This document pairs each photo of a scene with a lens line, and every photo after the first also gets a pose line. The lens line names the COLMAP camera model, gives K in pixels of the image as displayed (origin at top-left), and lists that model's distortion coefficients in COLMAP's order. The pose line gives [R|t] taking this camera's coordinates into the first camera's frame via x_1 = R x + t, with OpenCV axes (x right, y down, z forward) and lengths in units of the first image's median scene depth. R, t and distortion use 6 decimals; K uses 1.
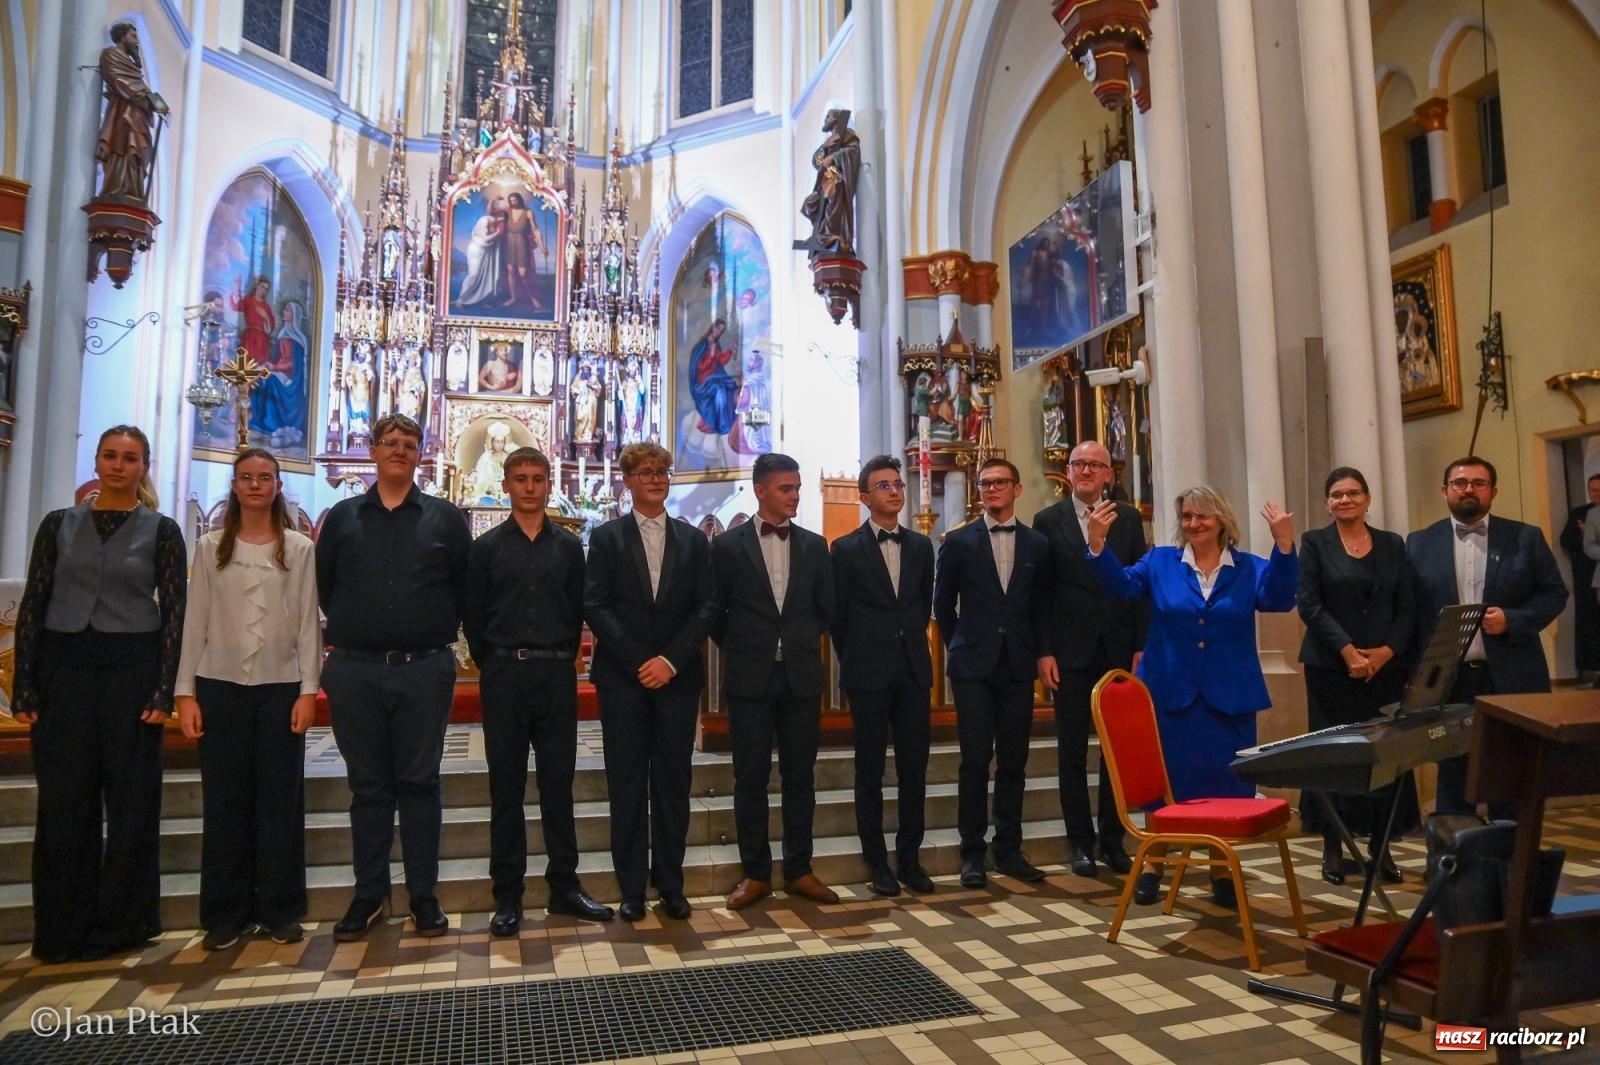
lens RADIAL K [[1079.8, 0, 815.2], [0, 1079.8, 517.3], [0, 0, 1]] dist [-0.134515, 0.093792]
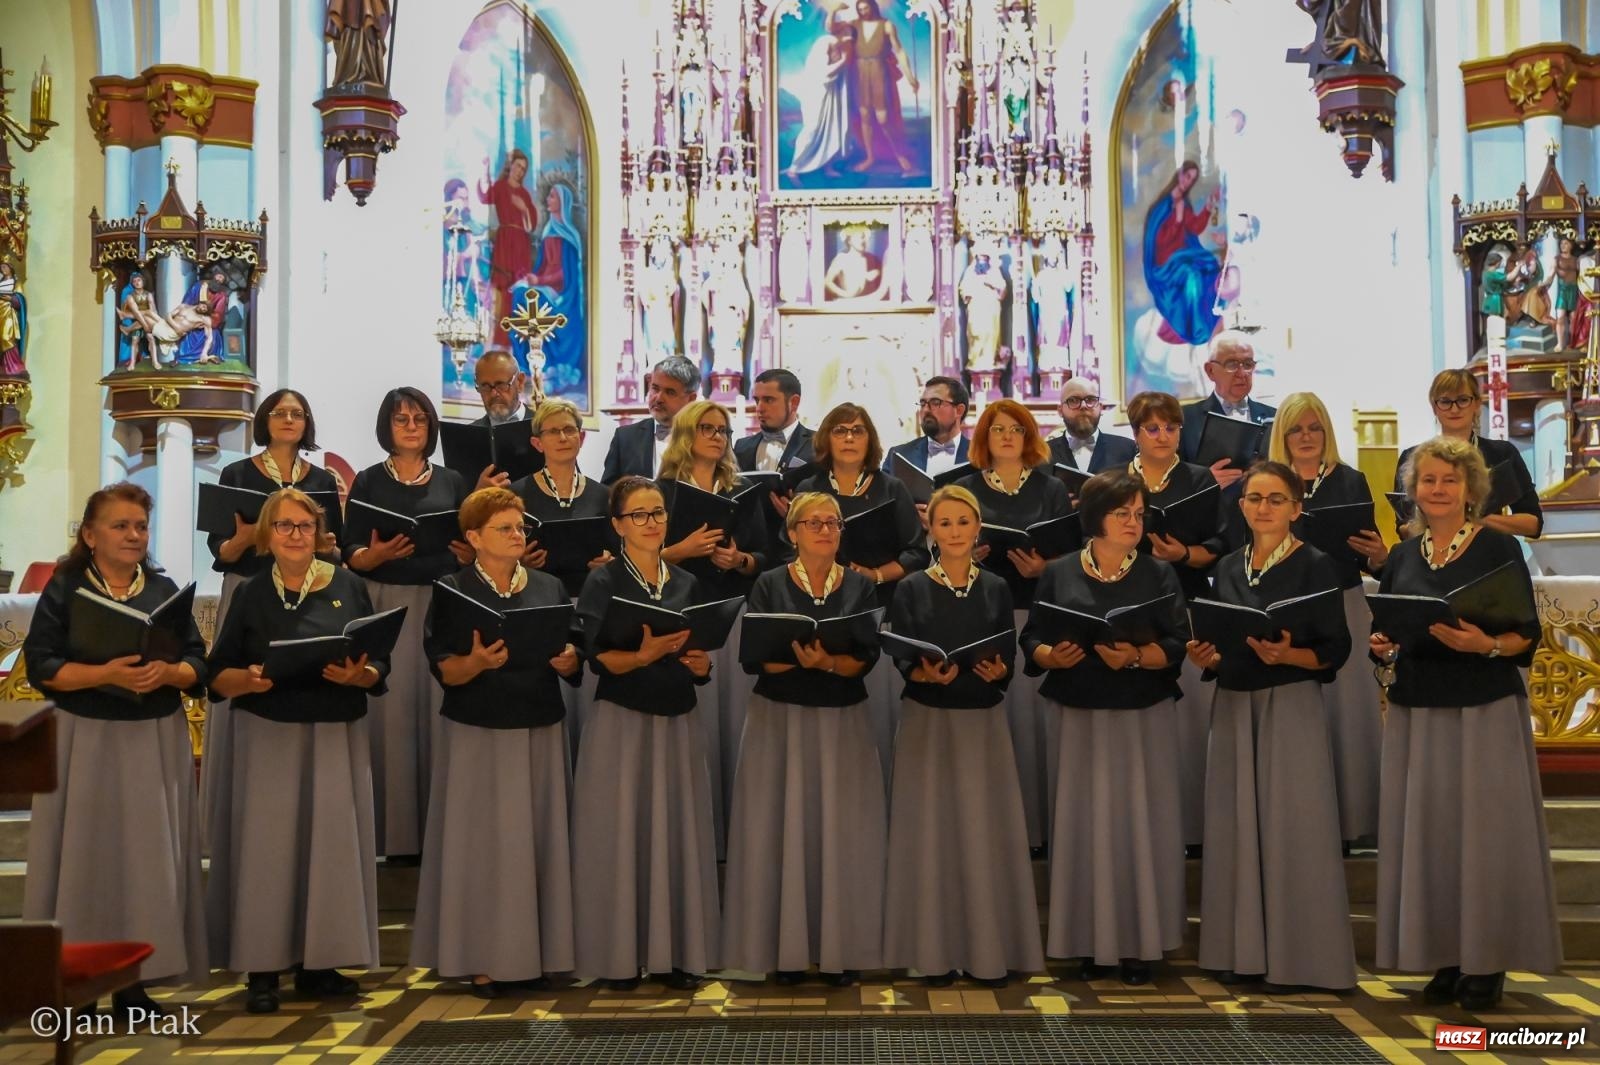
lens RADIAL K [[1851.7, 0, 813.9], [0, 1851.7, 517.9], [0, 0, 1]] dist [0.035458, 0.000000]
pose [[0.950824, -0.021309, -0.308999, 0.038974], [0.030436, 0.999230, 0.024747, -0.009464], [0.308234, -0.032935, 0.950740, -0.130891]]
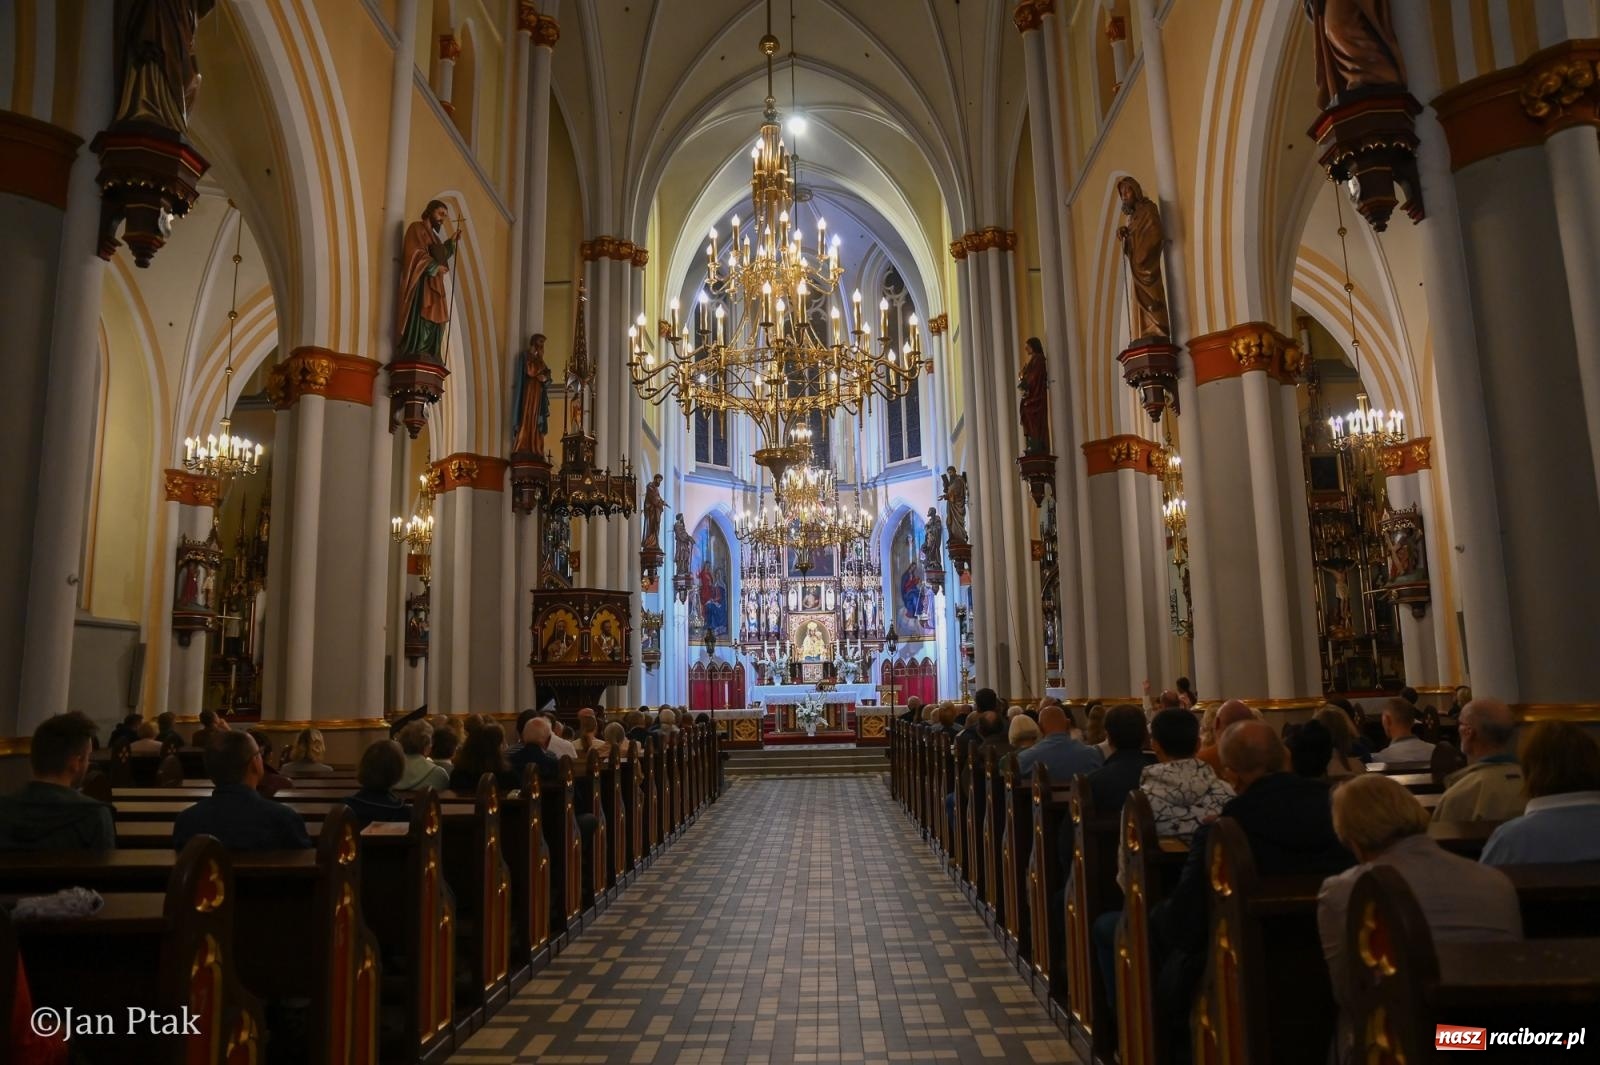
lens RADIAL K [[1079.8, 0, 809.9], [0, 1079.8, 528.1], [0, 0, 1]] dist [-0.134515, 0.093792]
pose [[0.953006, -0.059585, -0.297035, 0.388041], [0.042528, 0.997071, -0.063567, -0.143948], [0.299953, 0.047947, 0.952748, -1.181581]]
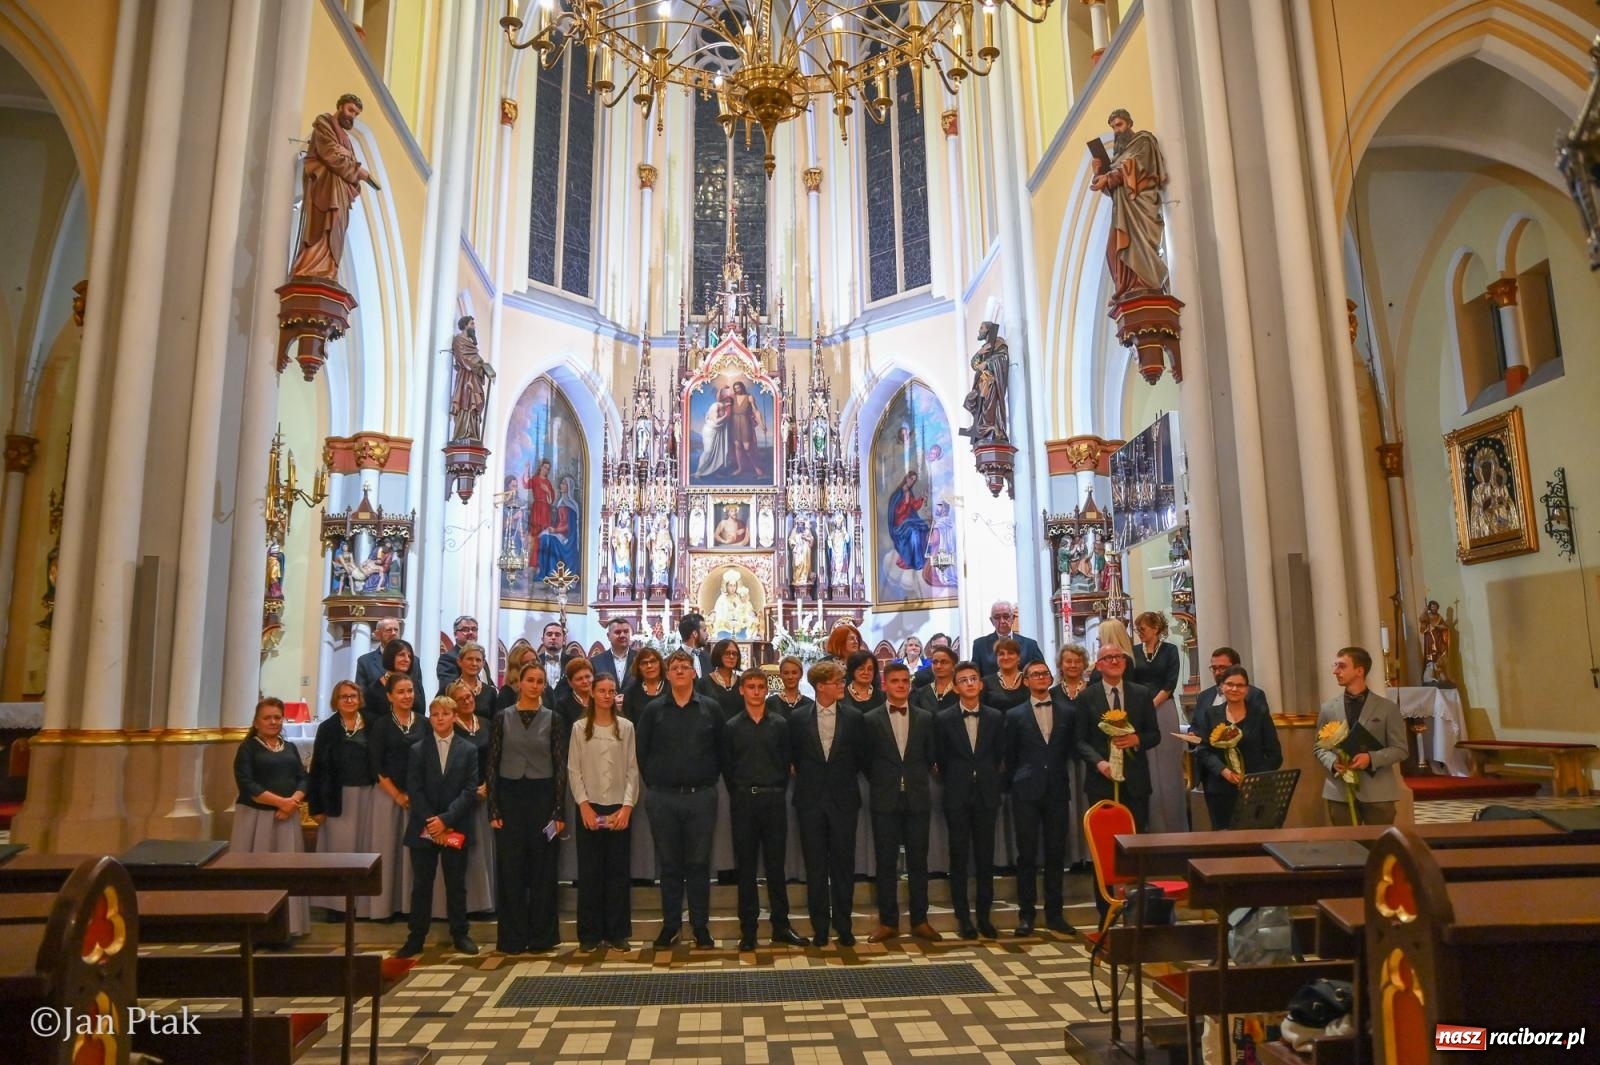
lens RADIAL K [[1079.8, 0, 801.5], [0, 1079.8, 528.7], [0, 0, 1]] dist [-0.134515, 0.093792]
pose [[0.975312, -0.040263, -0.217131, 0.053325], [0.025099, 0.997078, -0.072148, -0.045256], [0.219401, 0.064917, 0.973473, -0.193537]]
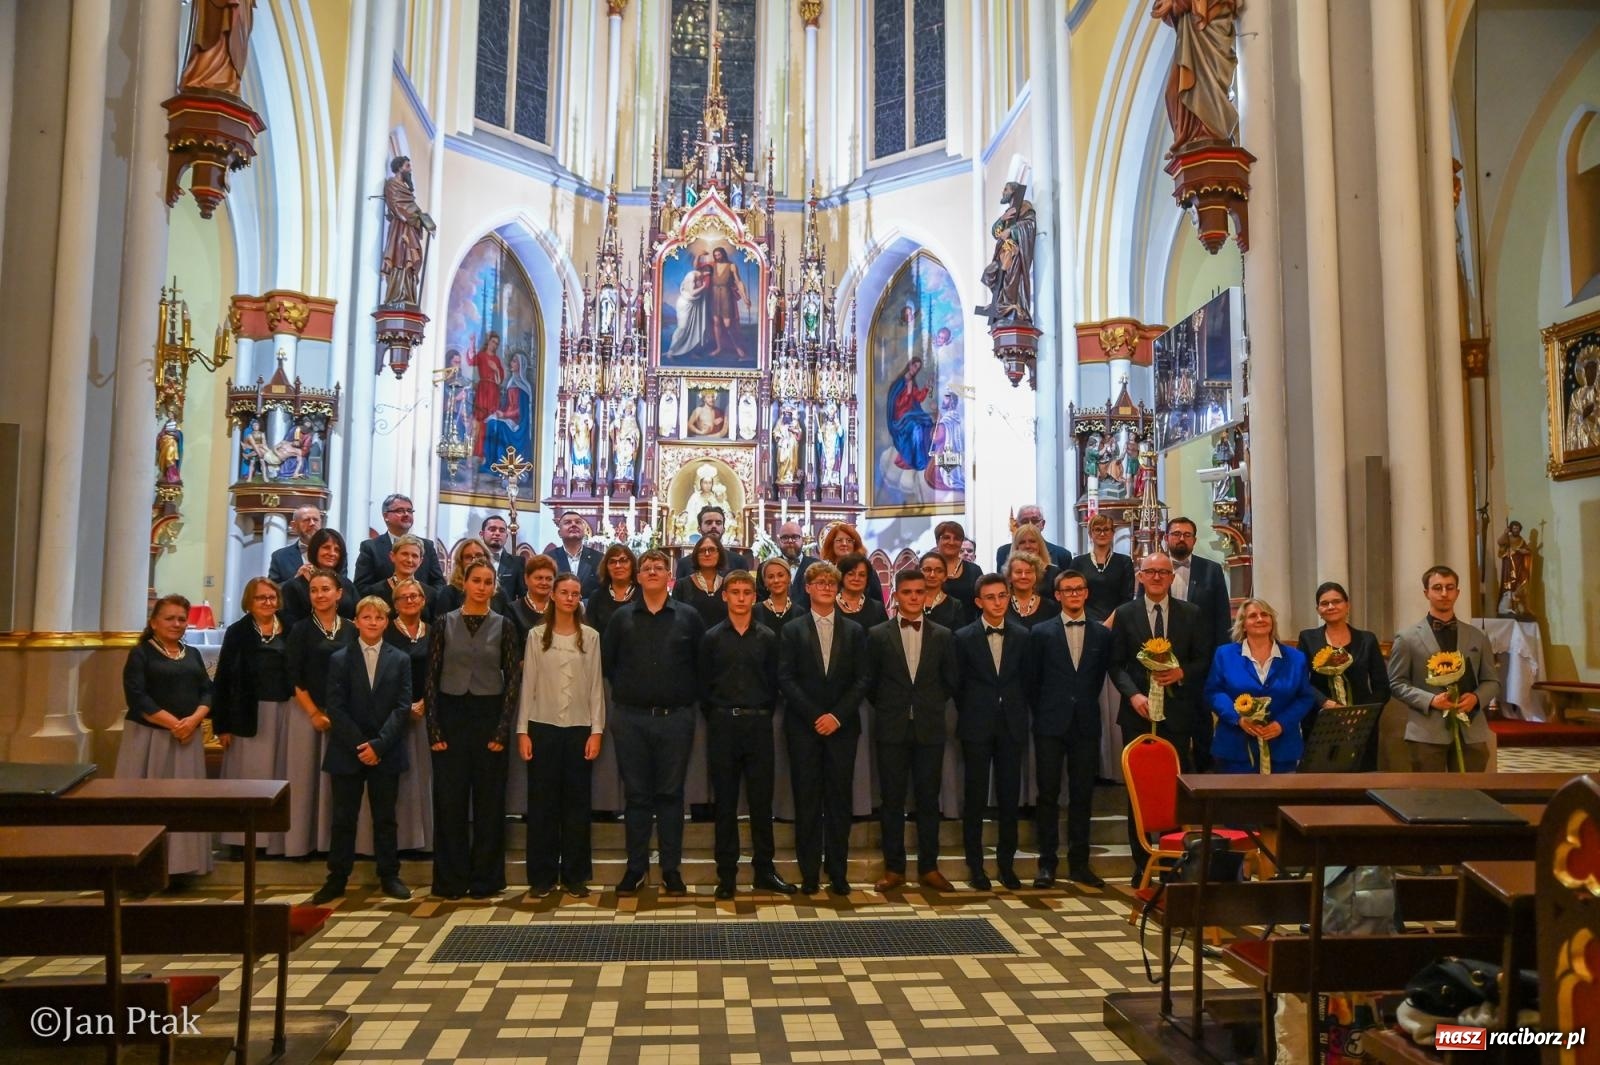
lens RADIAL K [[1210.8, 0, 808.1], [0, 1210.8, 524.0], [0, 0, 1]] dist [-0.101927, 0.095554]
pose [[0.980562, 0.000711, -0.196206, 0.041494], [0.000955, 0.999964, 0.008396, -0.040056], [0.196205, -0.008420, 0.980527, -0.171764]]
